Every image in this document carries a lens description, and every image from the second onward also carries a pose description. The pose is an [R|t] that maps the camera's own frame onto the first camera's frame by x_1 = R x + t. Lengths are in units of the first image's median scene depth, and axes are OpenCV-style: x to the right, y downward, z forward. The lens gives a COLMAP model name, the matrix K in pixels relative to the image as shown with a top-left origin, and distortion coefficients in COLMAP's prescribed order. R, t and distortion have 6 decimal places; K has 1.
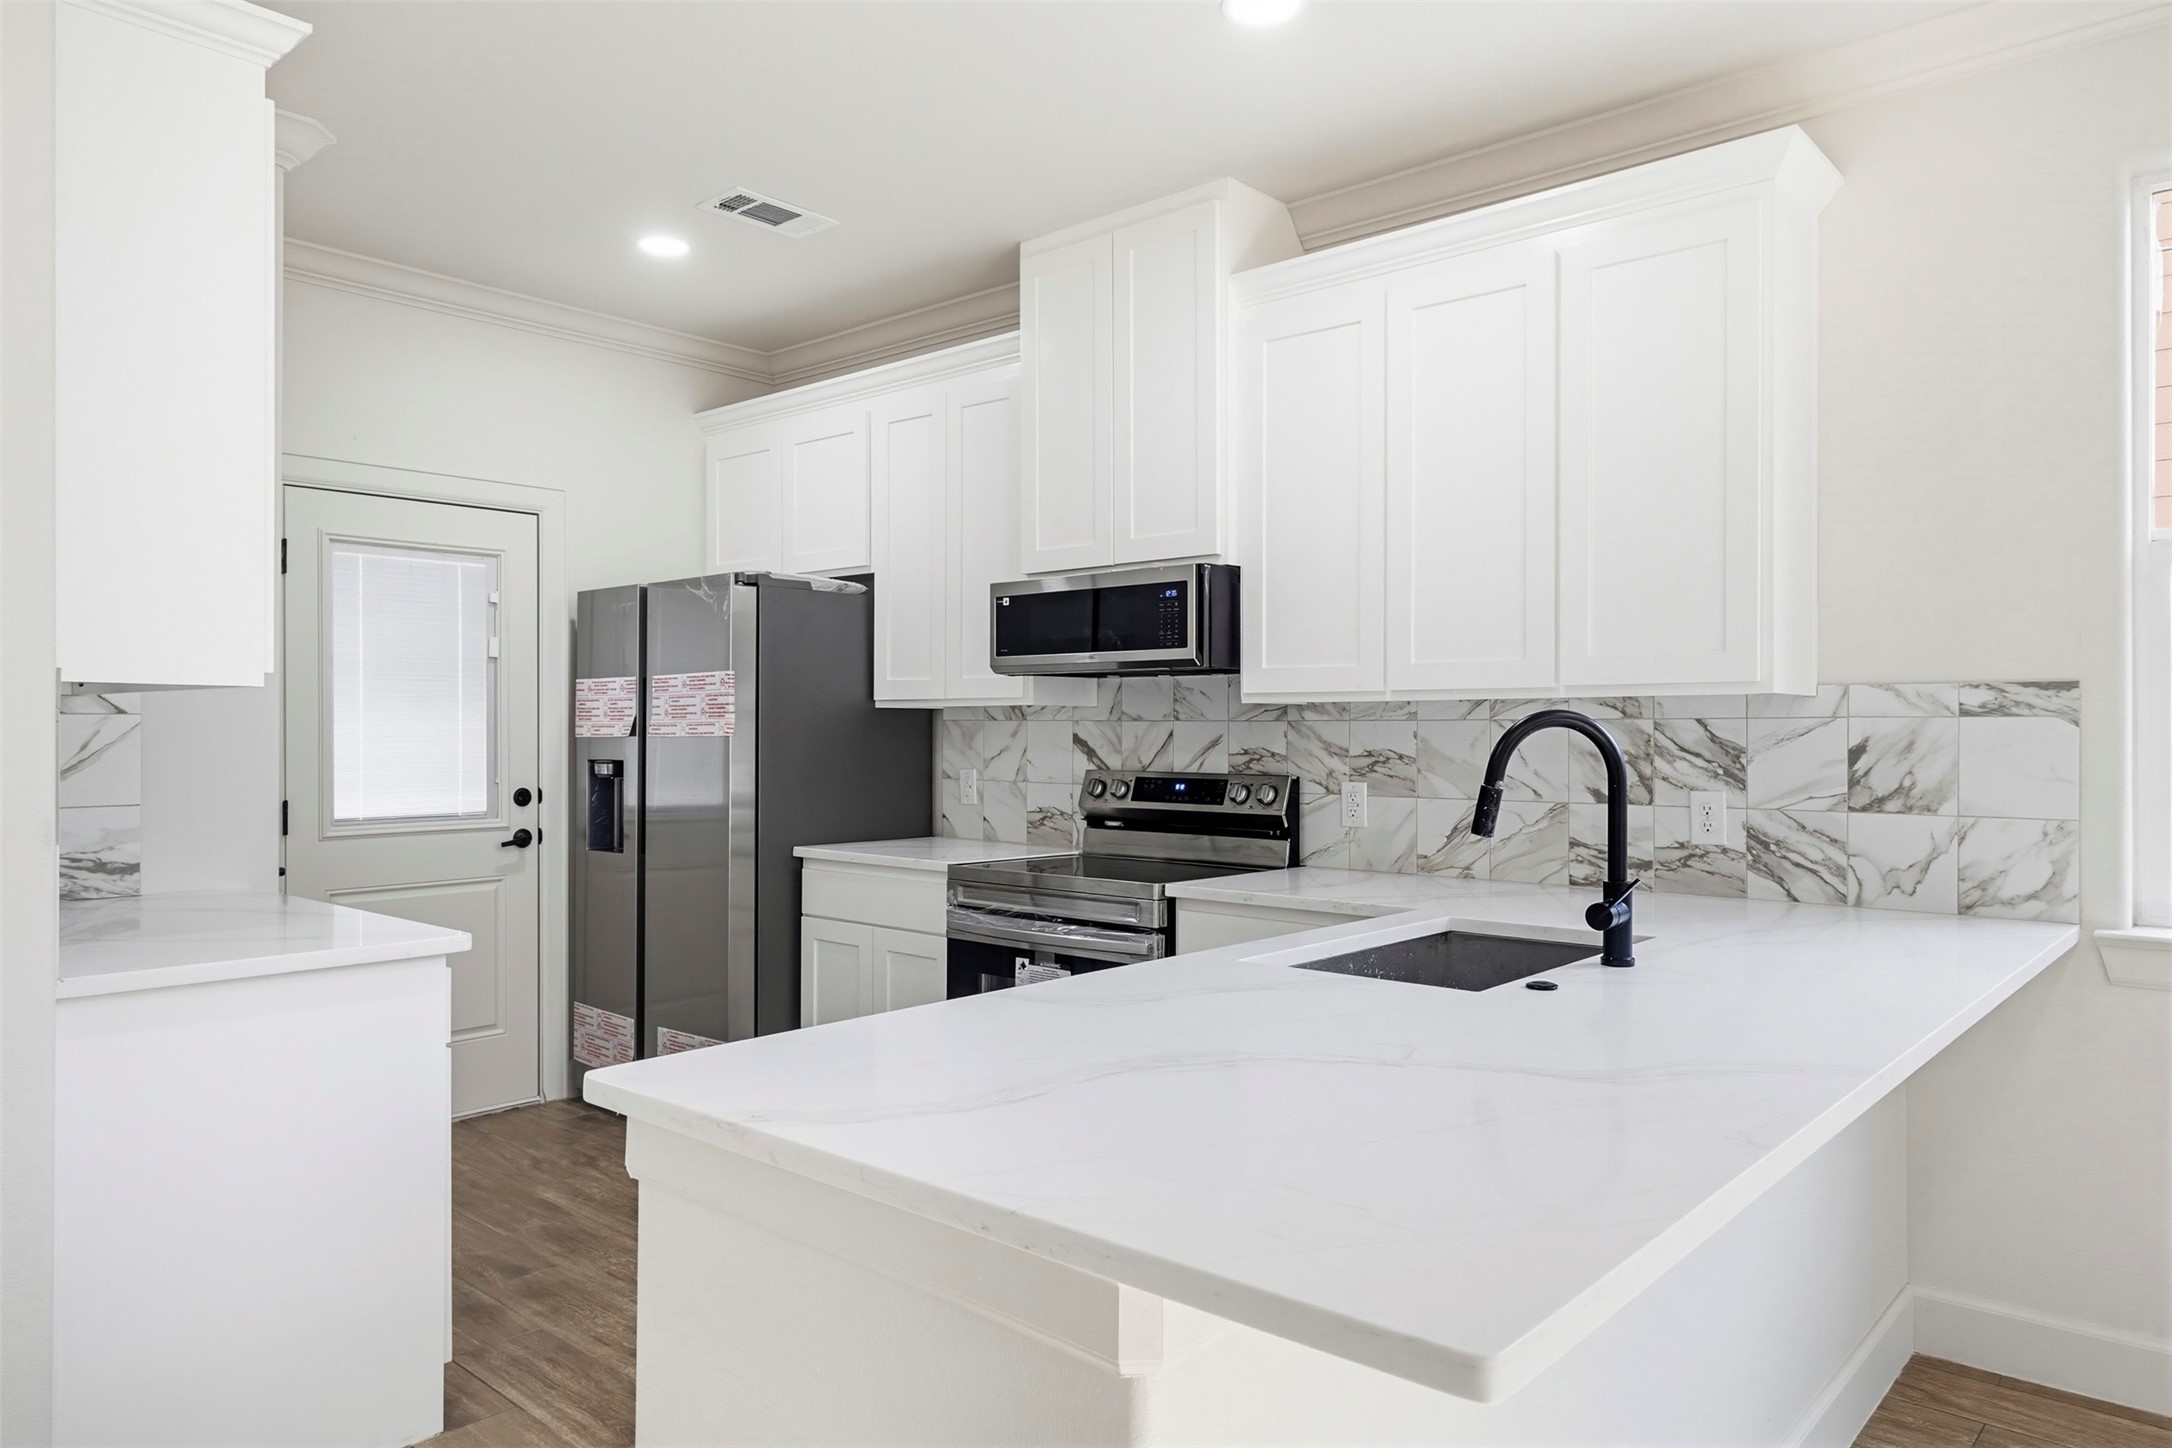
lens RADIAL K [[1408.9, 0, 1086.0], [0, 1408.9, 724.0], [0, 0, 1]] dist [0.008302, 0.000840]
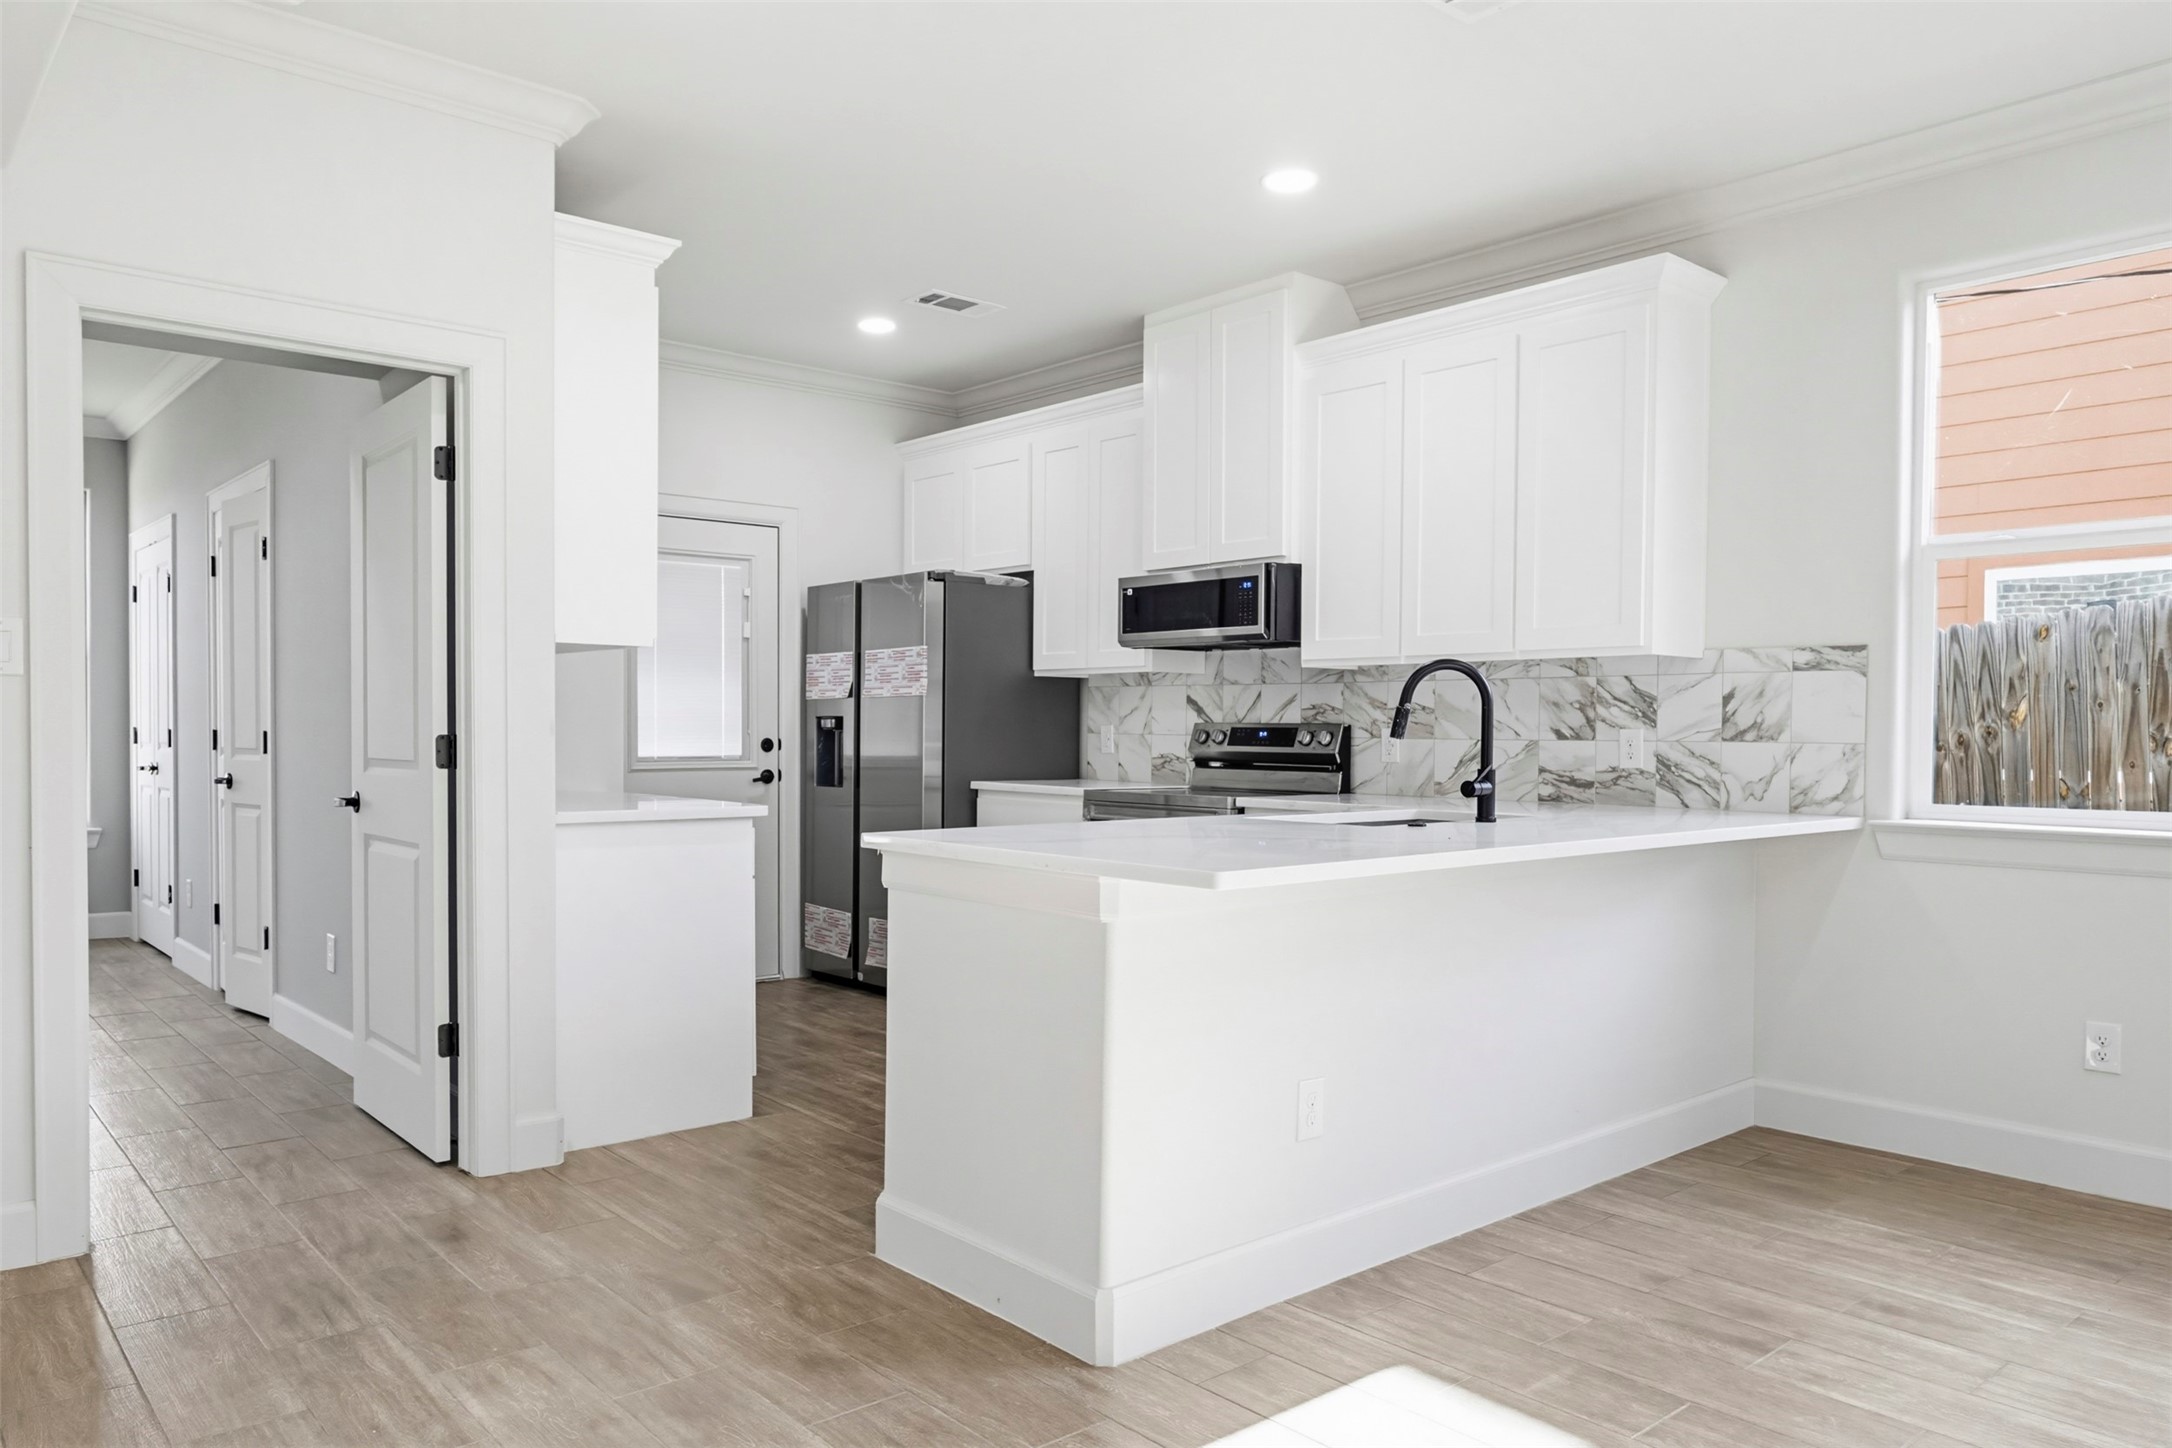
lens RADIAL K [[1473.2, 0, 1086.0], [0, 1473.2, 724.0], [0, 0, 1]] dist [-0.032729, 0.000494]
pose [[0.991526, 0.004832, -0.129817, 0.083558], [-0.004468, 0.999985, 0.003097, 0.032917], [0.129830, -0.002491, 0.991533, -0.376108]]
